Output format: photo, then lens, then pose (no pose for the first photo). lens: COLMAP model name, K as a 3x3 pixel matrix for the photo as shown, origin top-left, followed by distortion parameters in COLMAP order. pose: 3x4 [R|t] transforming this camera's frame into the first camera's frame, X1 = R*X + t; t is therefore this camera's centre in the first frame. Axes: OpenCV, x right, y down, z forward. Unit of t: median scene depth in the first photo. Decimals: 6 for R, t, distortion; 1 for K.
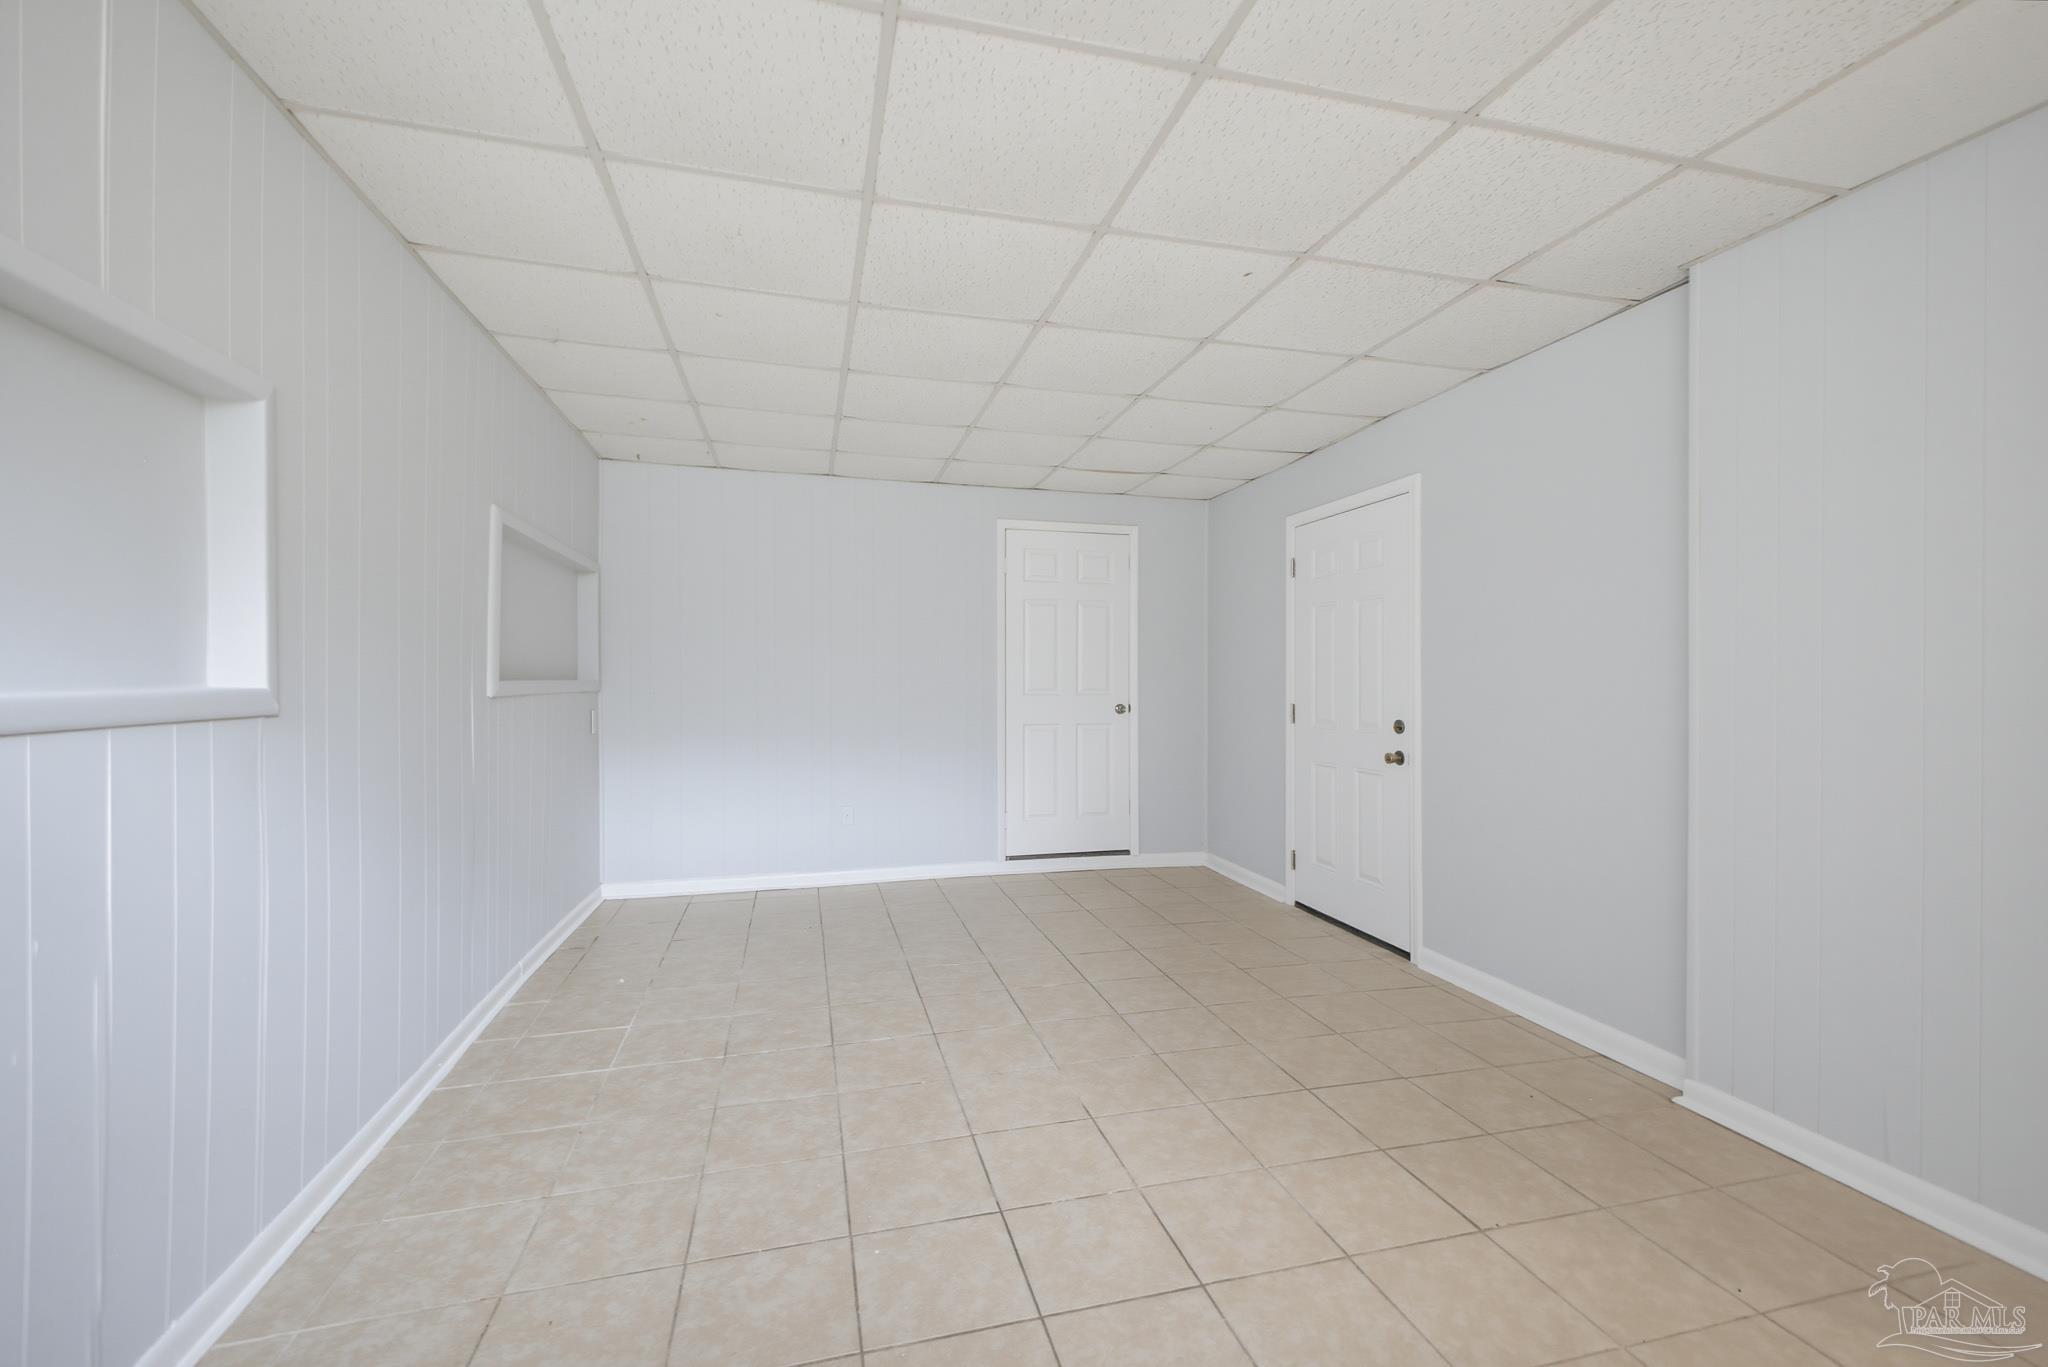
lens RADIAL K [[862.9, 0, 1024.0], [0, 862.9, 683.5], [0, 0, 1]] dist [0.034407, -0.000175]
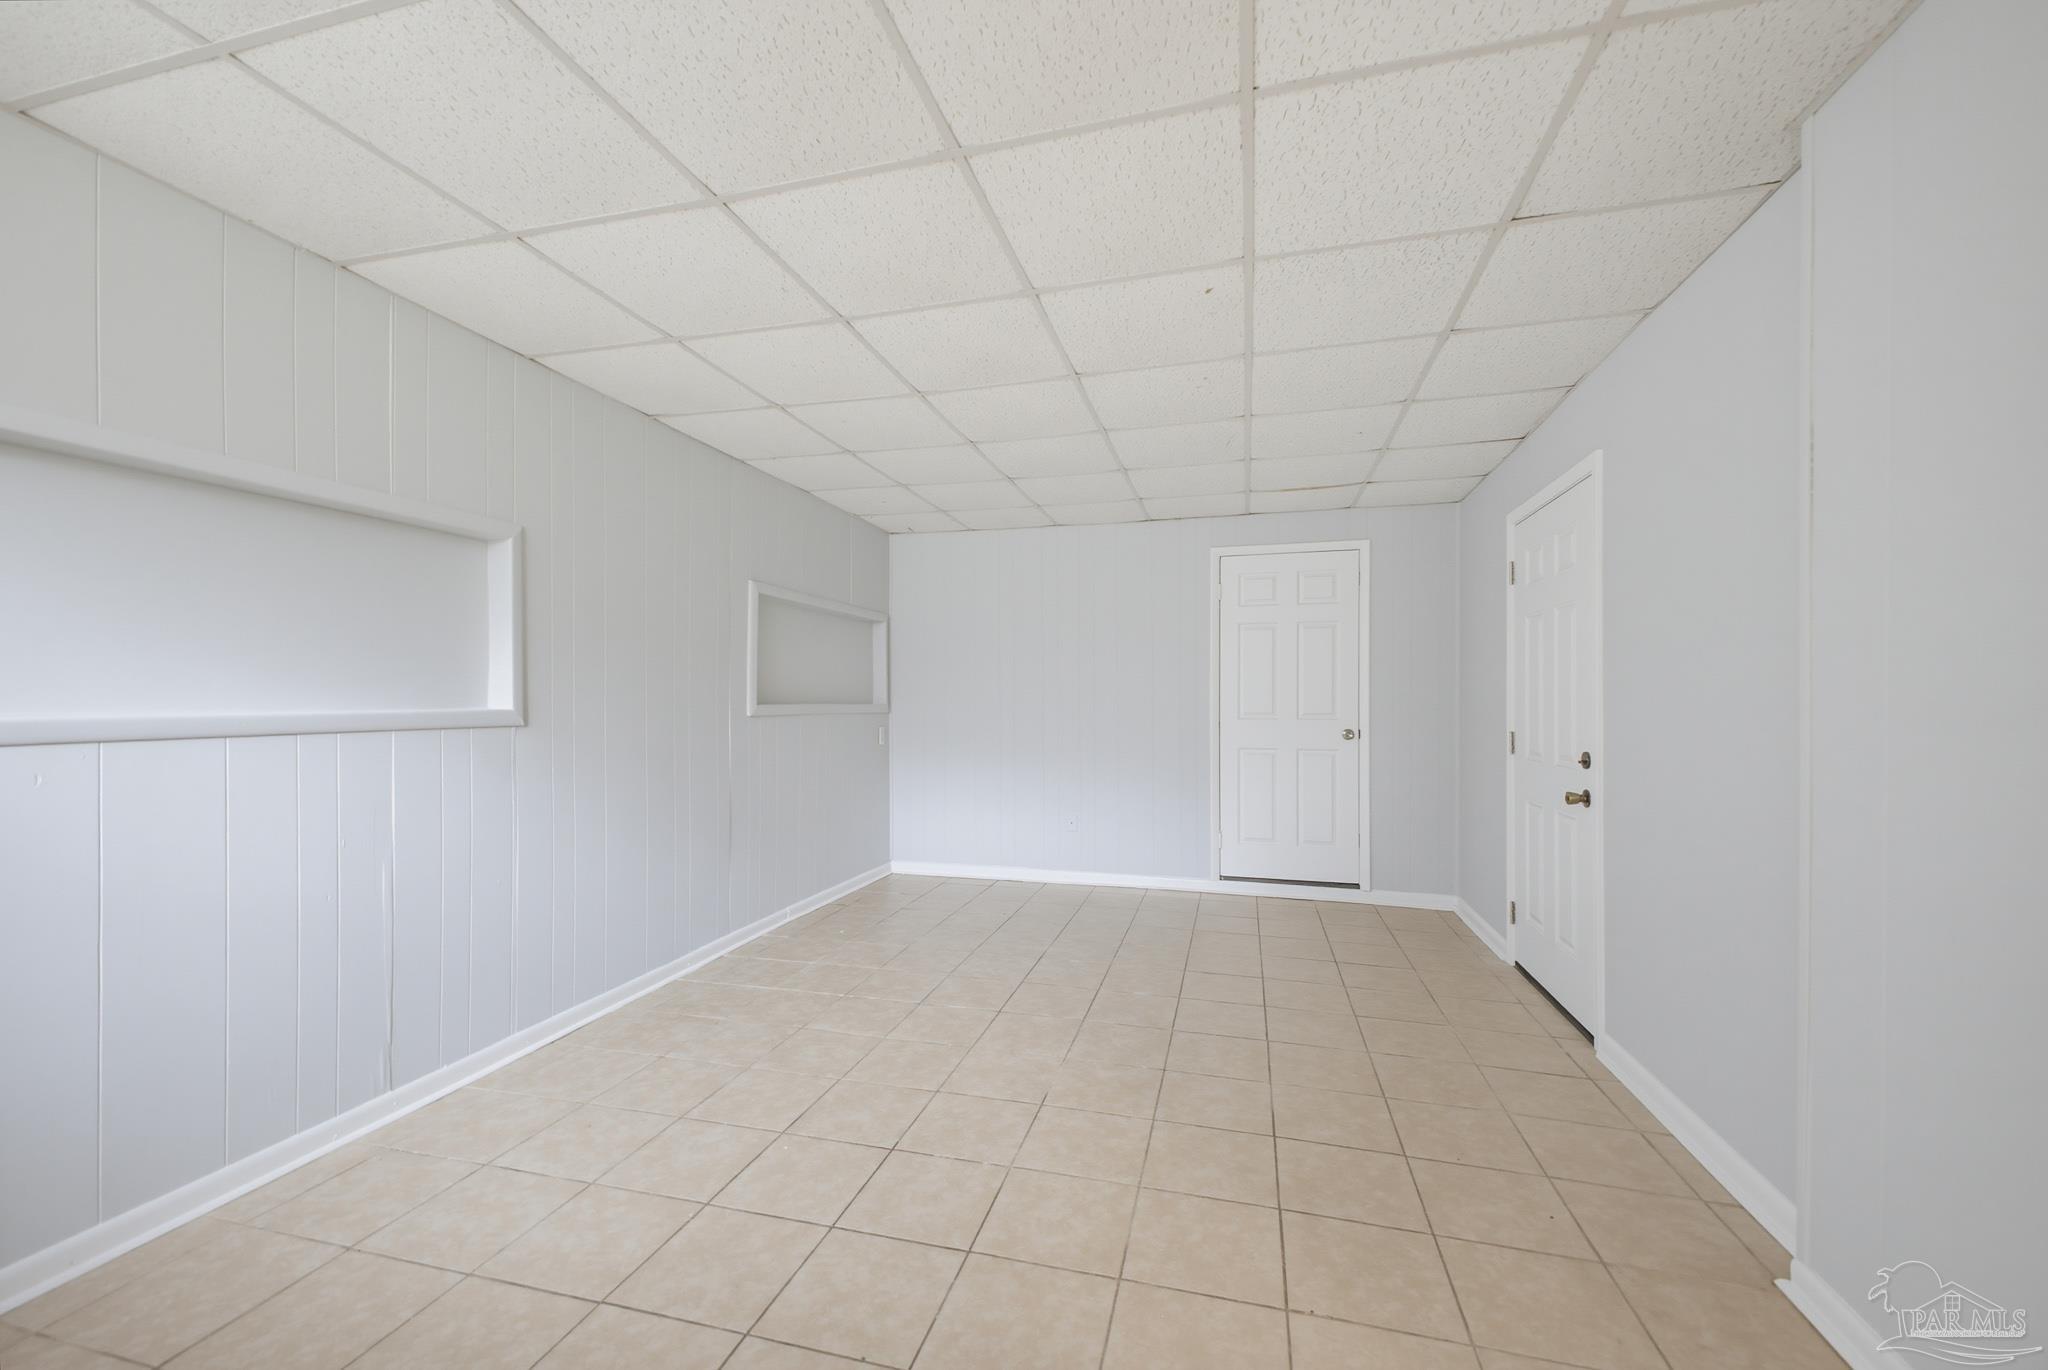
lens RADIAL K [[812.2, 0, 1026.6], [0, 812.2, 704.6], [0, 0, 1]] dist [0.030137, -0.000417]
pose [[0.865276, -0.000925, -0.501295, 0.348438], [-0.000965, 0.999993, -0.003512, 0.000706], [0.501295, 0.003523, 0.865270, 0.061553]]
